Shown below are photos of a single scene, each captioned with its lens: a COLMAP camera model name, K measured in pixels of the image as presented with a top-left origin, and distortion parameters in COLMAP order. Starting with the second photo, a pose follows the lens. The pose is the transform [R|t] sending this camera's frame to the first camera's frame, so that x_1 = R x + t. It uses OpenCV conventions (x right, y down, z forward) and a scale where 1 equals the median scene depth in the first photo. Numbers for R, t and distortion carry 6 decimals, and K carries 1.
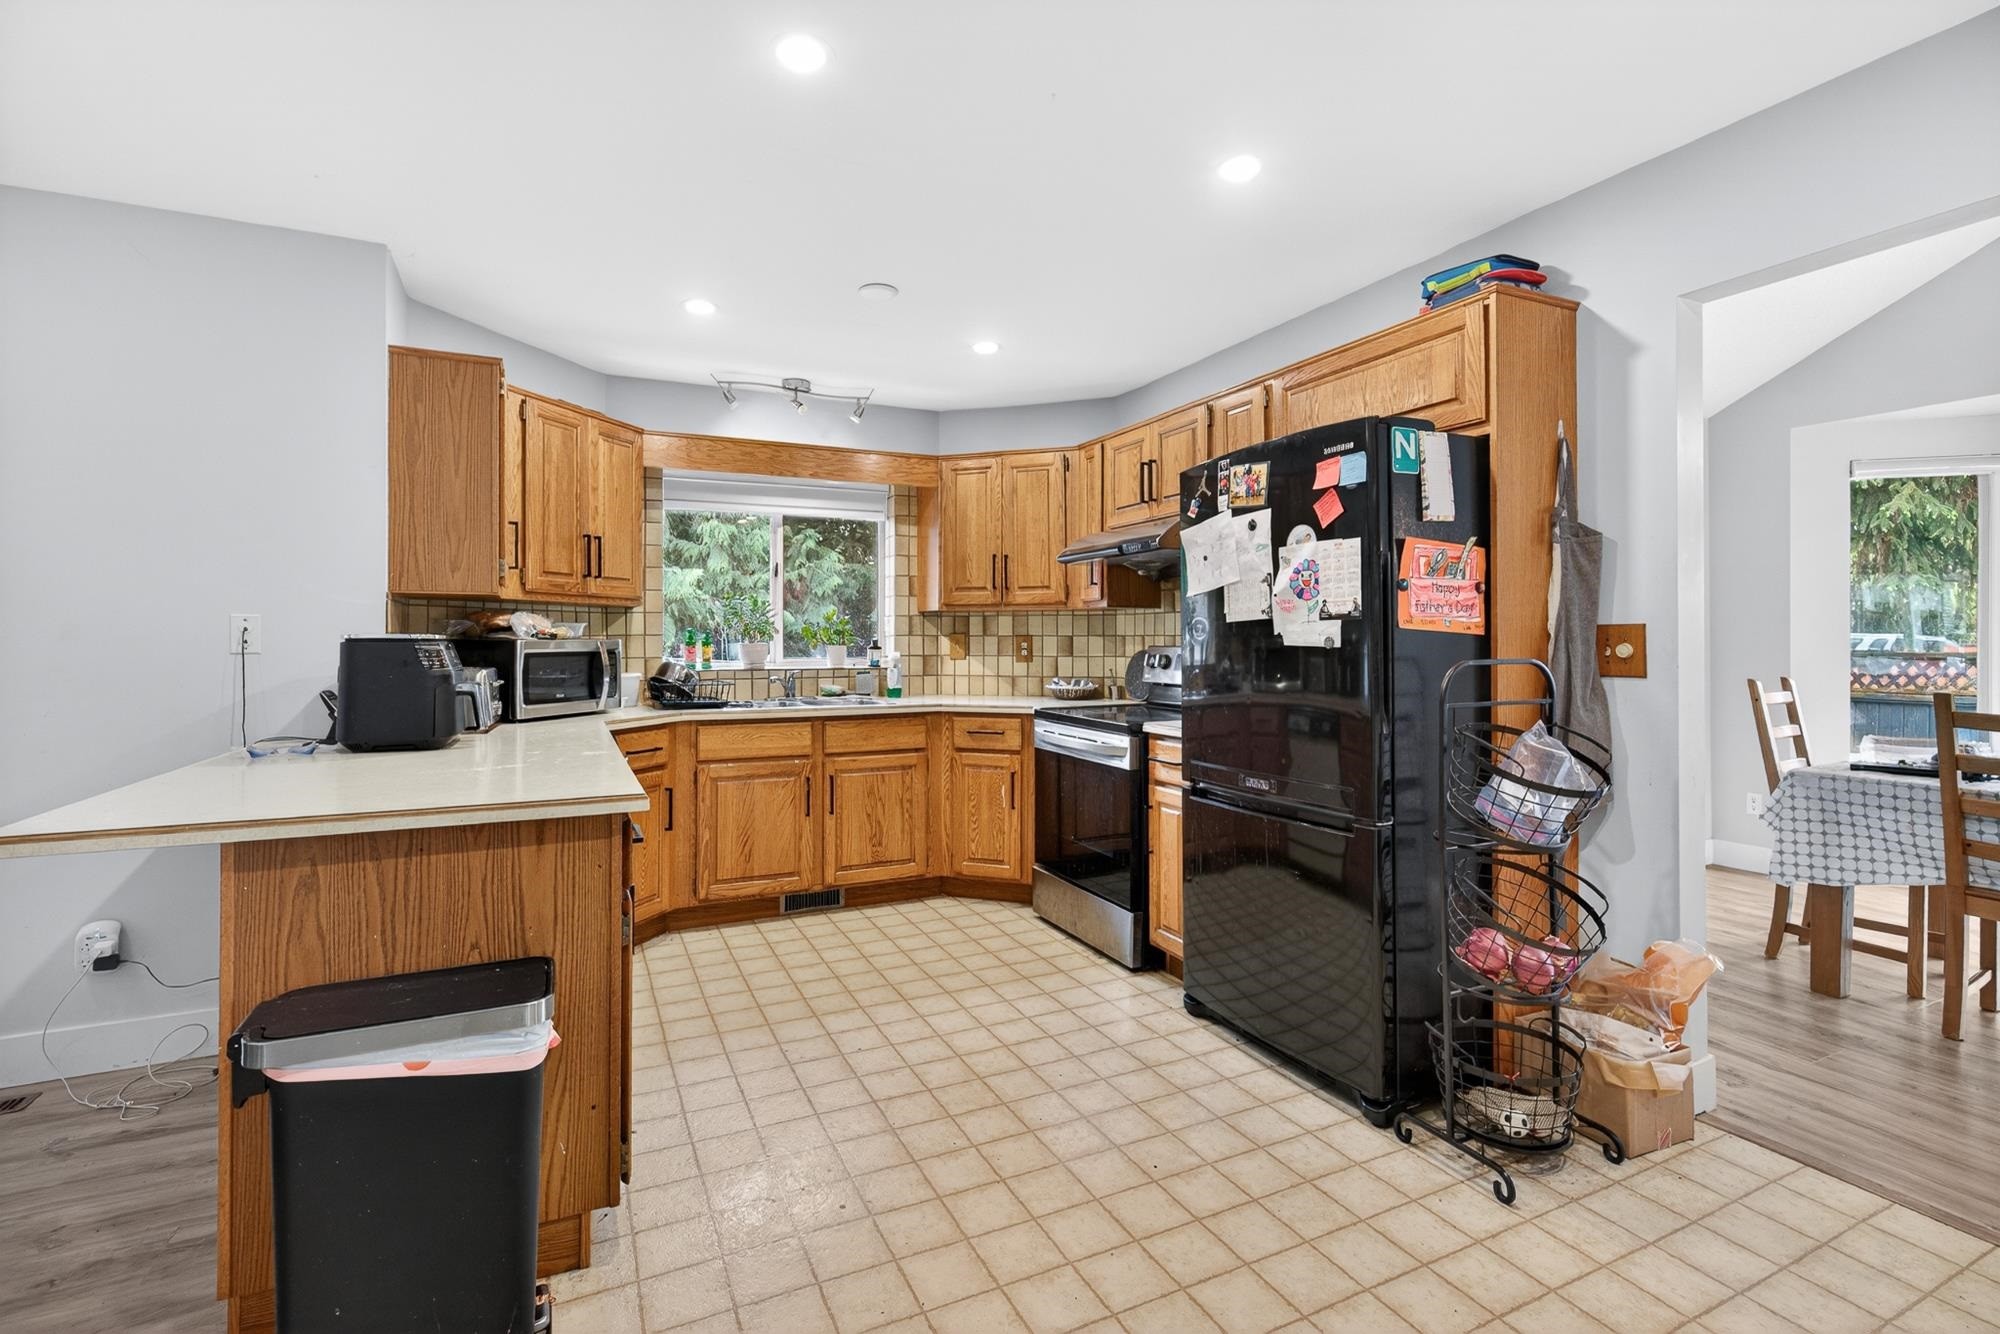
lens RADIAL K [[911.8, 0, 979.7], [0, 911.8, 633.2], [0, 0, 1]] dist [-0.000585, -0.000053]
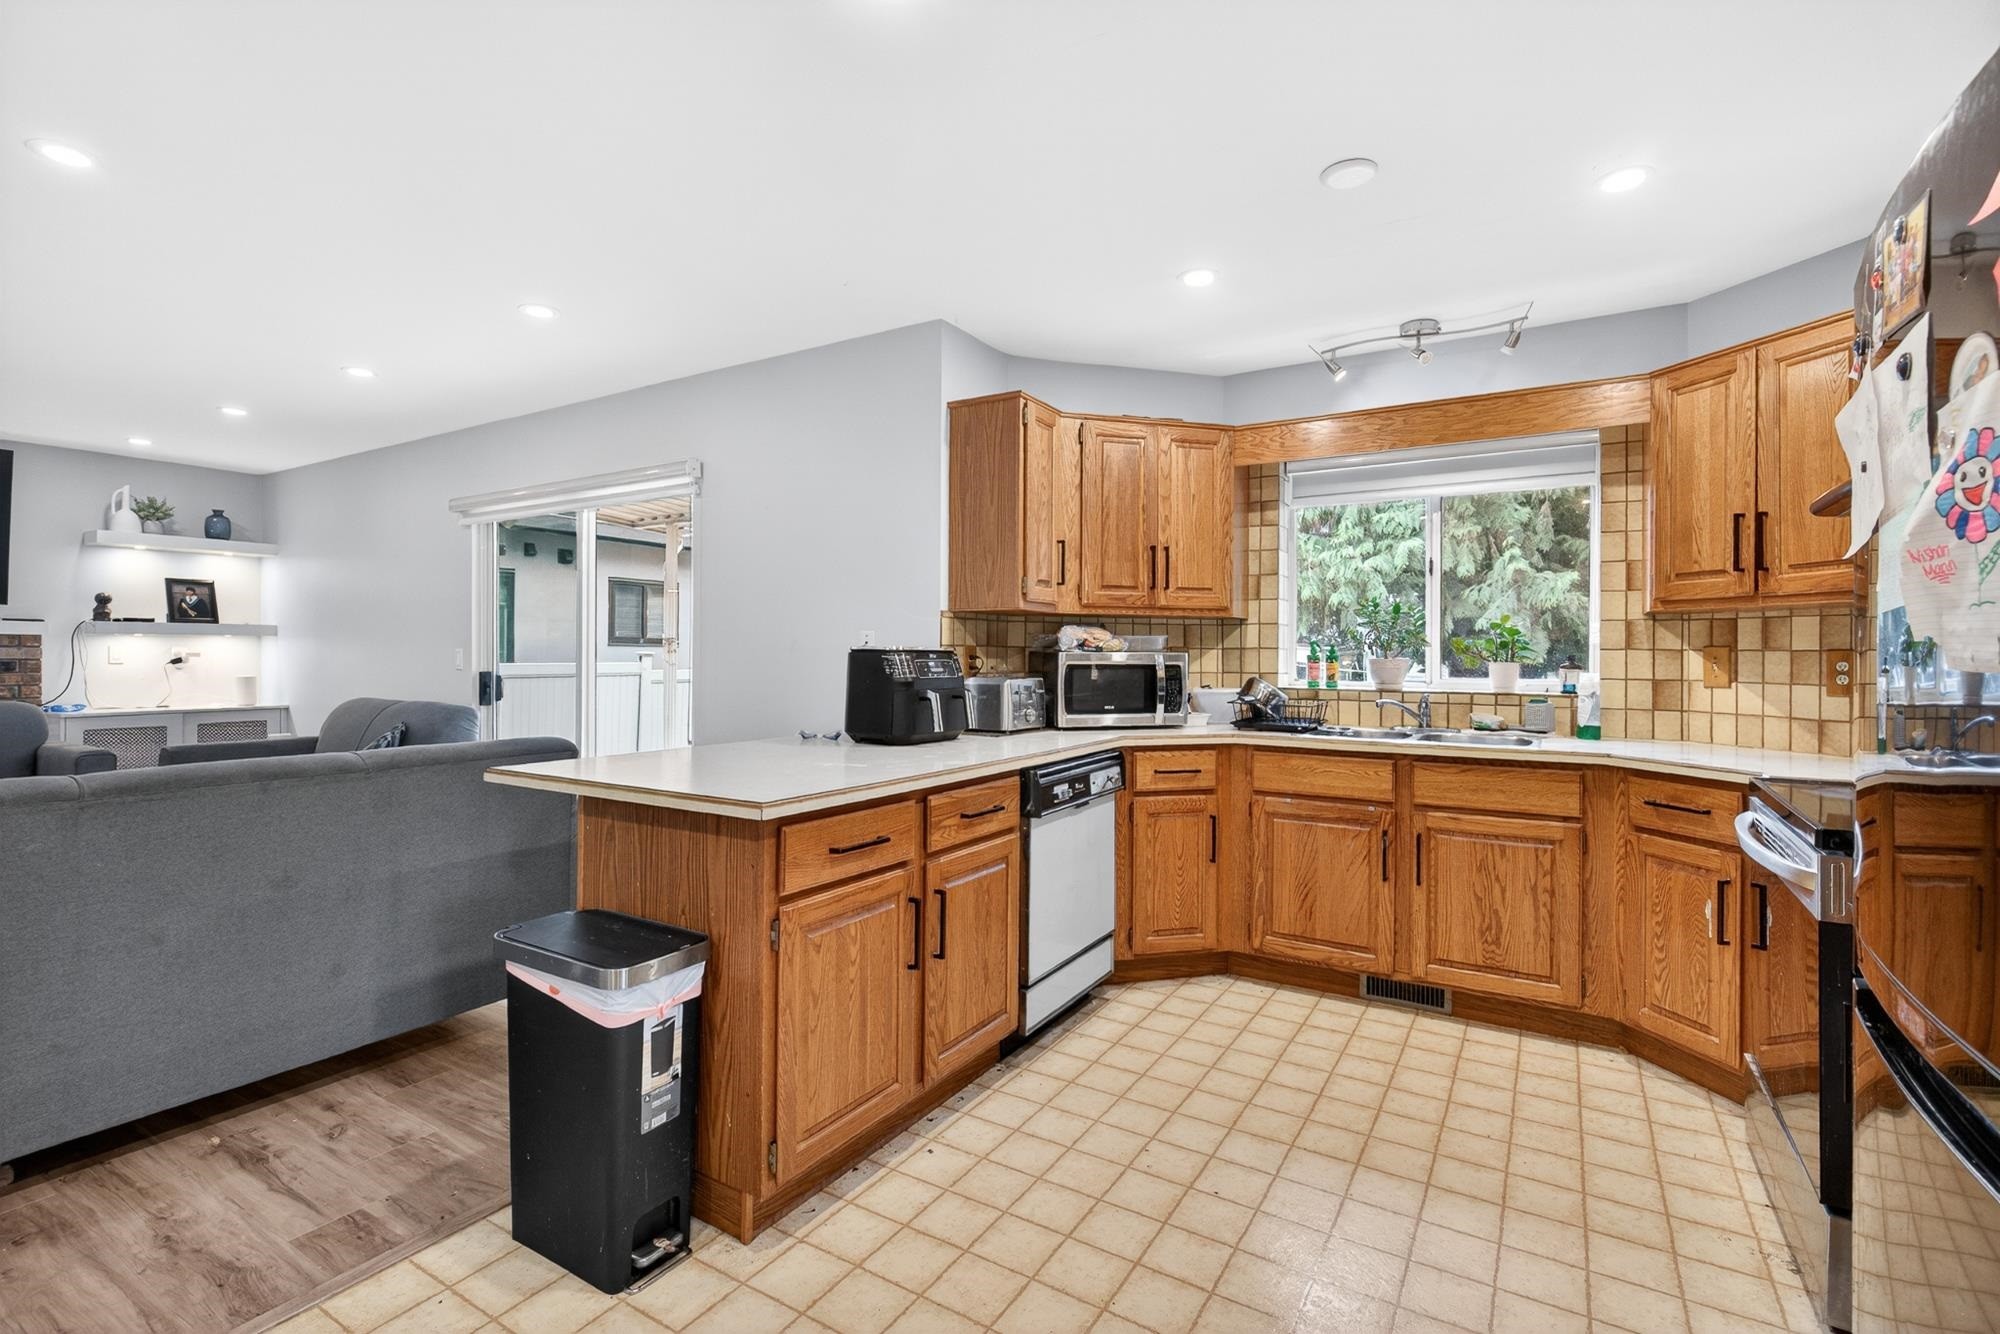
lens RADIAL K [[902.7, 0, 1003.7], [0, 902.7, 649.8], [0, 0, 1]] dist [0.000441, 0.000016]
pose [[0.555258, 0.001479, -0.831677, 0.263653], [-0.001253, 0.999999, 0.000942, 0.003269], [0.831677, 0.000519, 0.555259, 0.293349]]
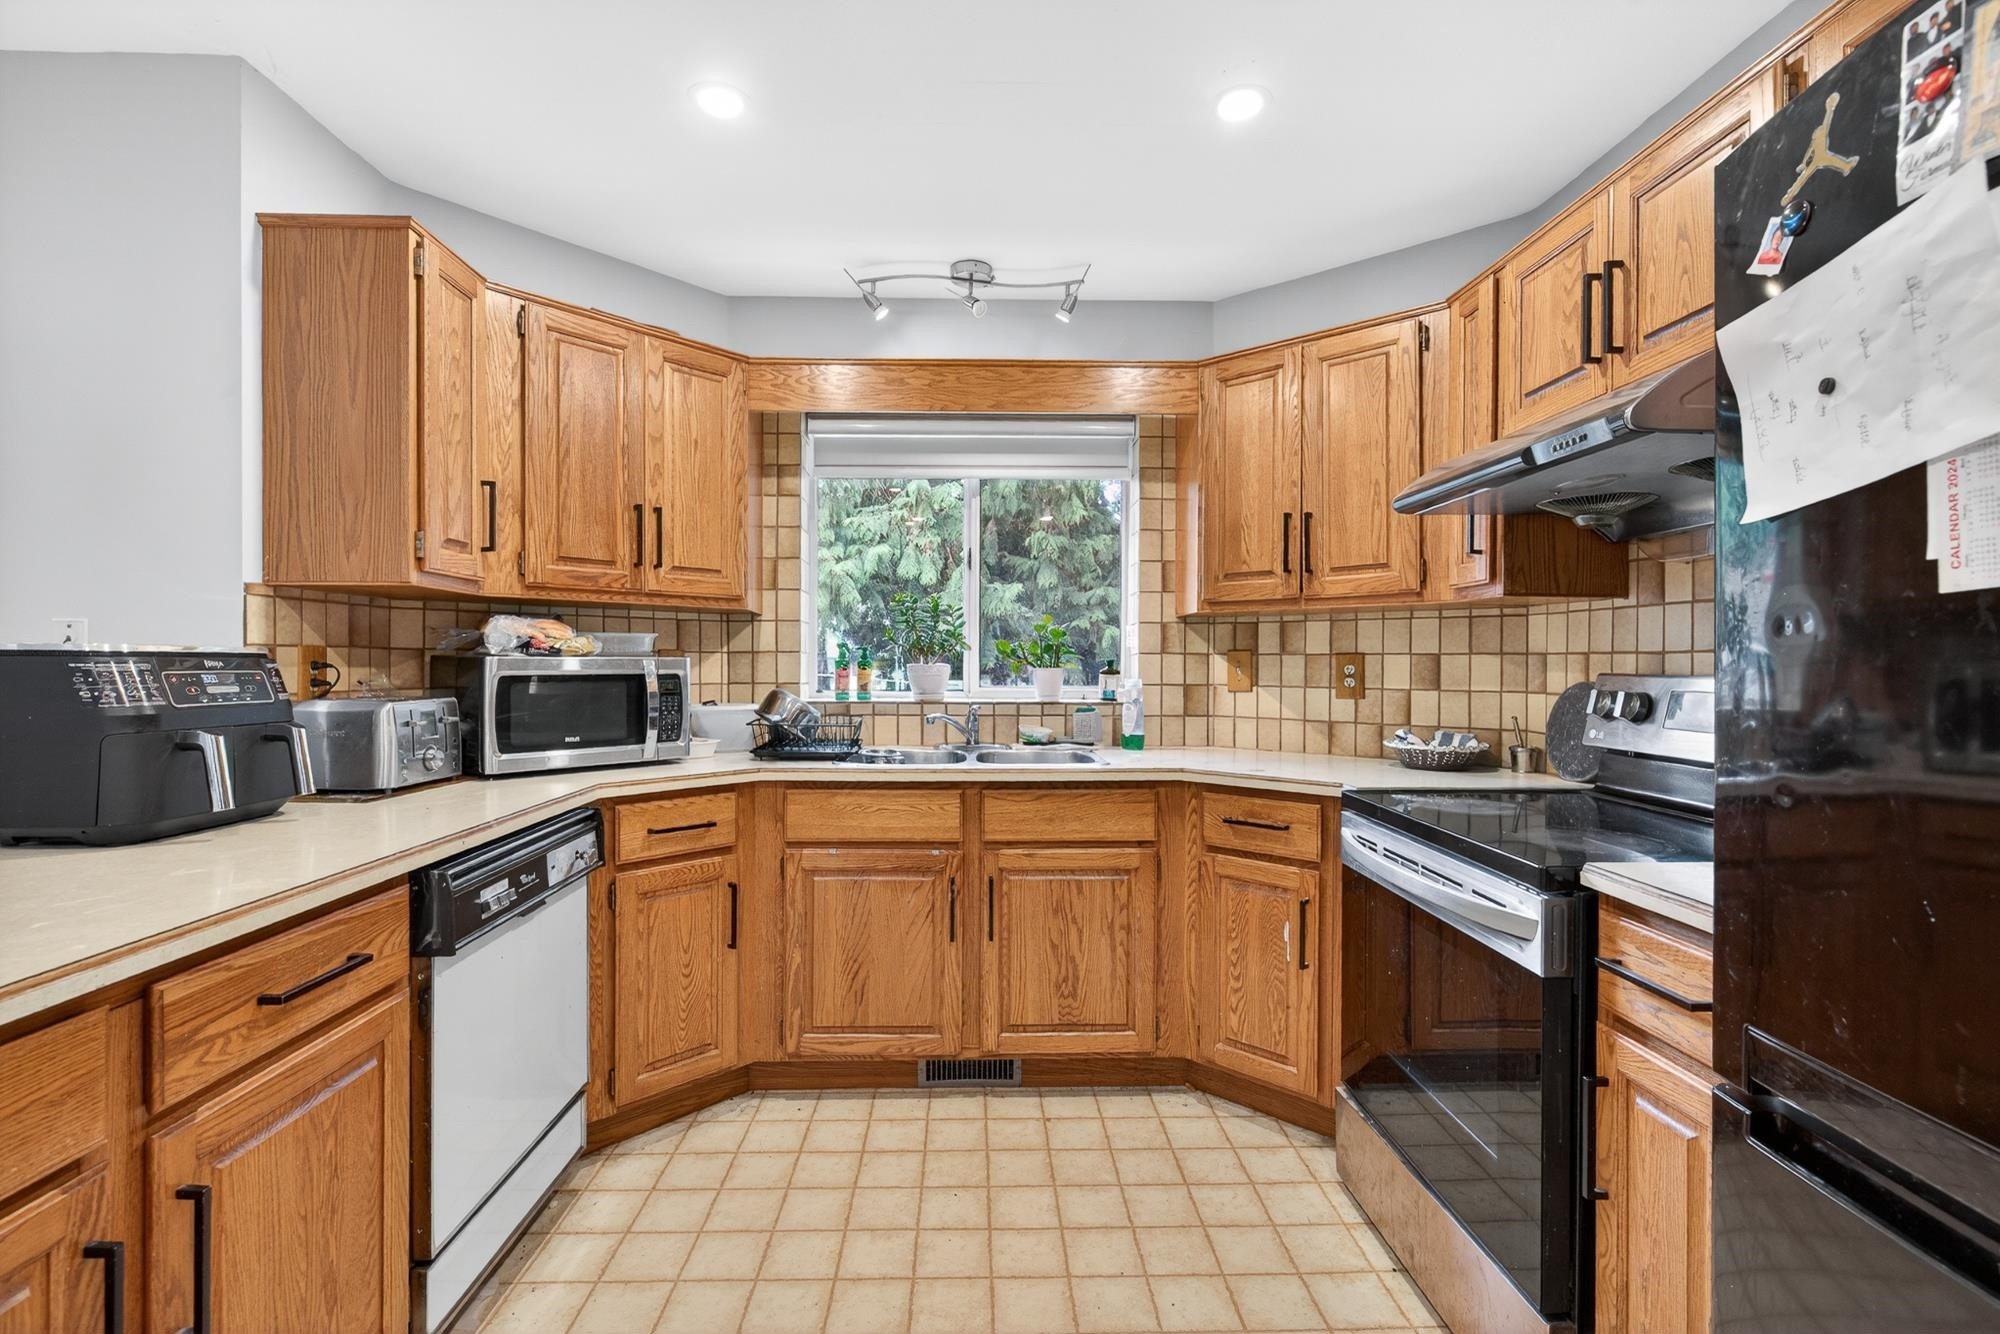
lens RADIAL K [[906.5, 0, 993.4], [0, 906.5, 667.6], [0, 0, 1]] dist [-0.000596, -0.000005]
pose [[0.919419, 0.006898, -0.393220, 0.078311], [-0.001809, 0.999910, 0.013311, 0.005038], [0.393276, -0.011527, 0.919348, 0.429312]]
